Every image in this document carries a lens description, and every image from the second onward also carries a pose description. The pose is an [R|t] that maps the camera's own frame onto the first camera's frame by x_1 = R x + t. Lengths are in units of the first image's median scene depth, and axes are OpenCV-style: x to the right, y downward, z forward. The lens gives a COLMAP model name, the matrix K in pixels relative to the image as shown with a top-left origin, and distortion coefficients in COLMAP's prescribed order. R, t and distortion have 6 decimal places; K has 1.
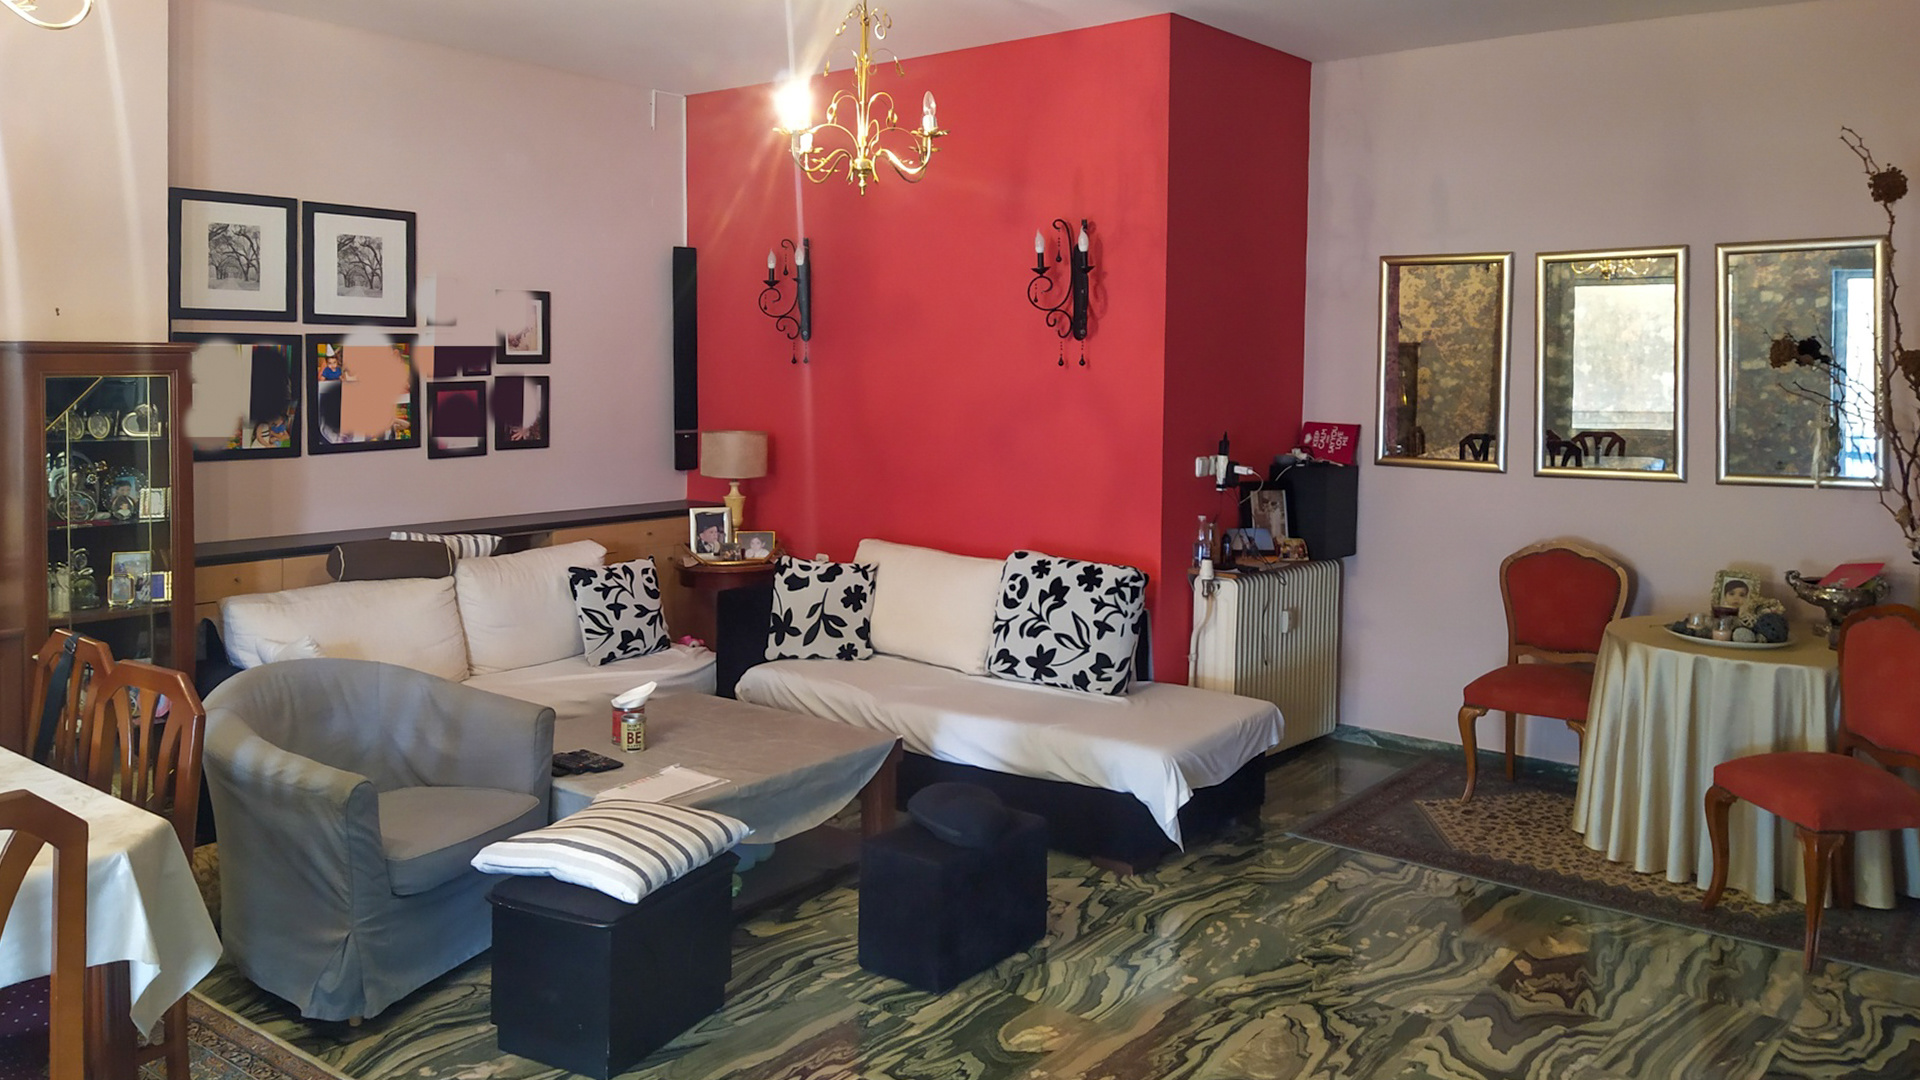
lens RADIAL K [[1494.2, 0, 989.4], [0, 1494.2, 421.5], [0, 0, 1]] dist [0.084663, -0.099748]
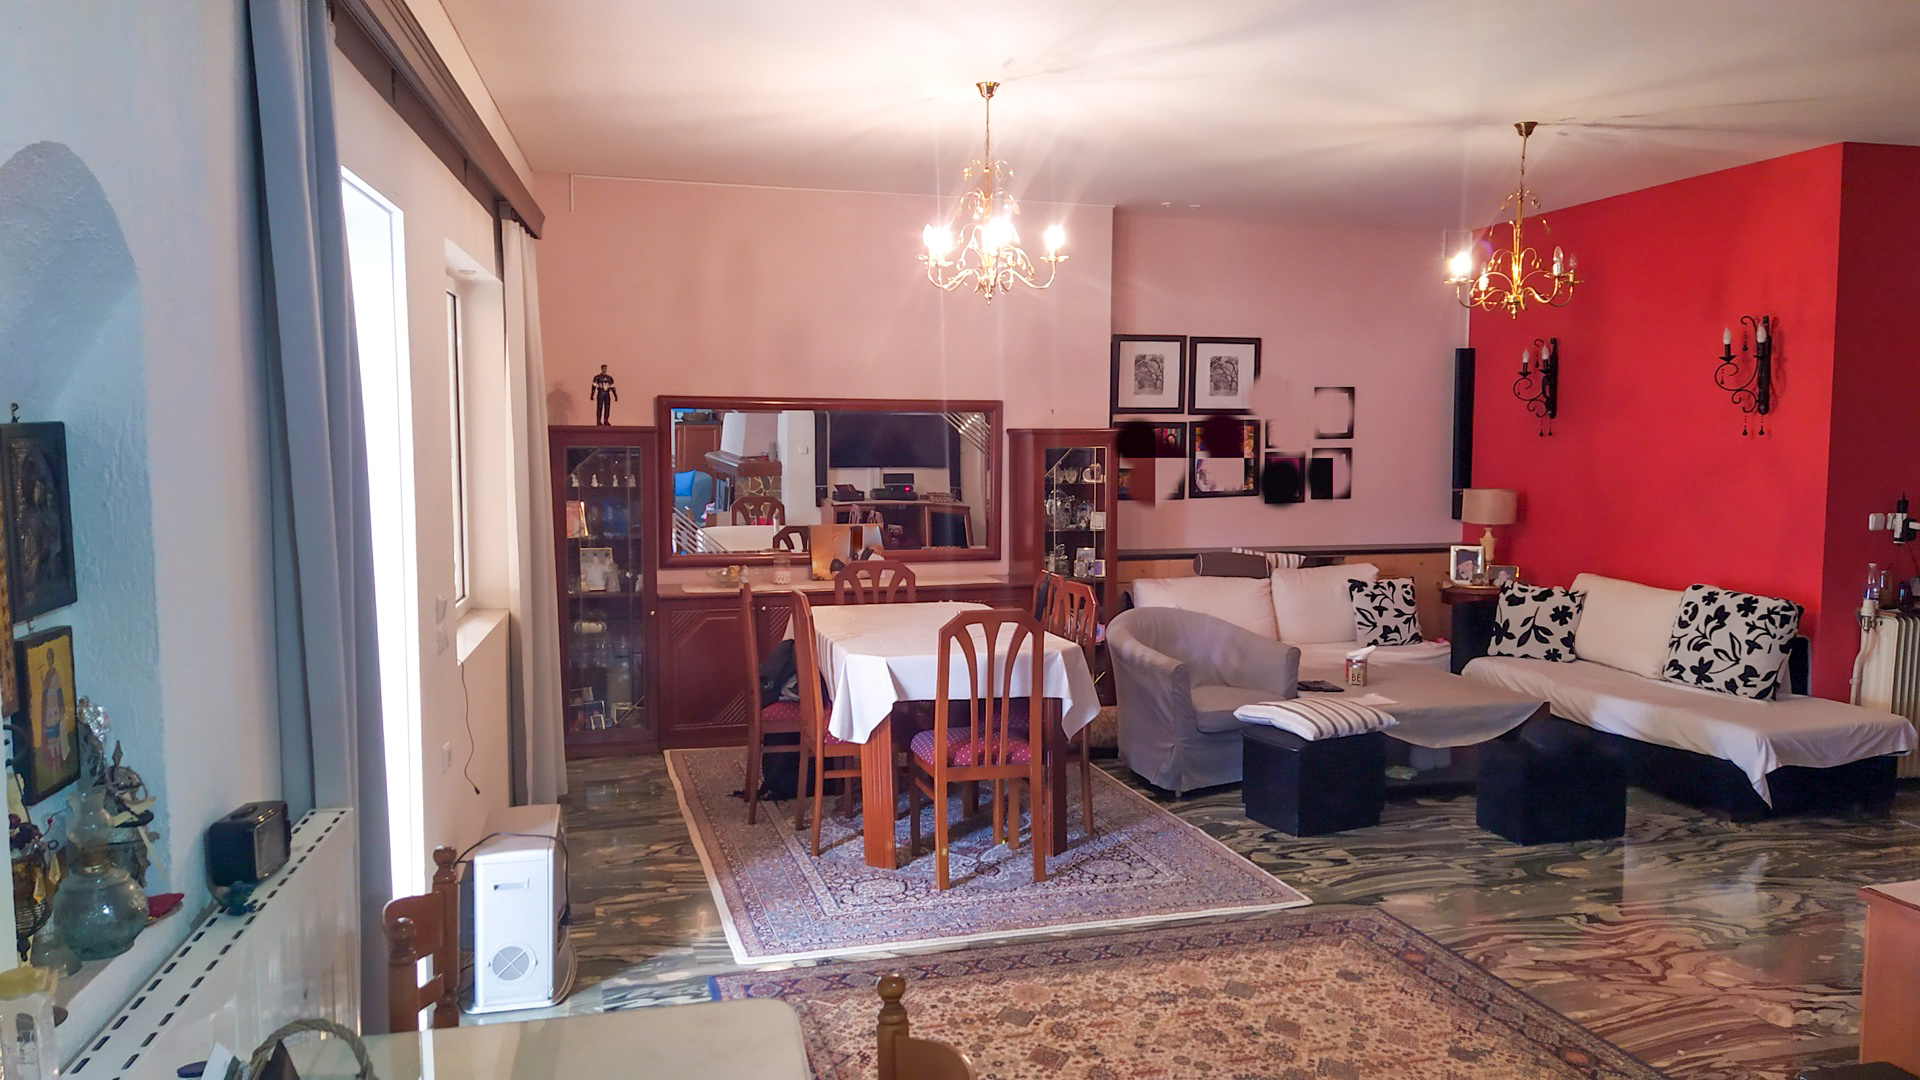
lens RADIAL K [[1448.8, 0, 954.4], [0, 1448.8, 524.0], [0, 0, 1]] dist [0.127528, -0.198313]
pose [[0.804221, 0.027509, -0.593693, 0.255117], [-0.016807, 0.999581, 0.023548, 0.017471], [0.594093, -0.008959, 0.804347, -0.365607]]
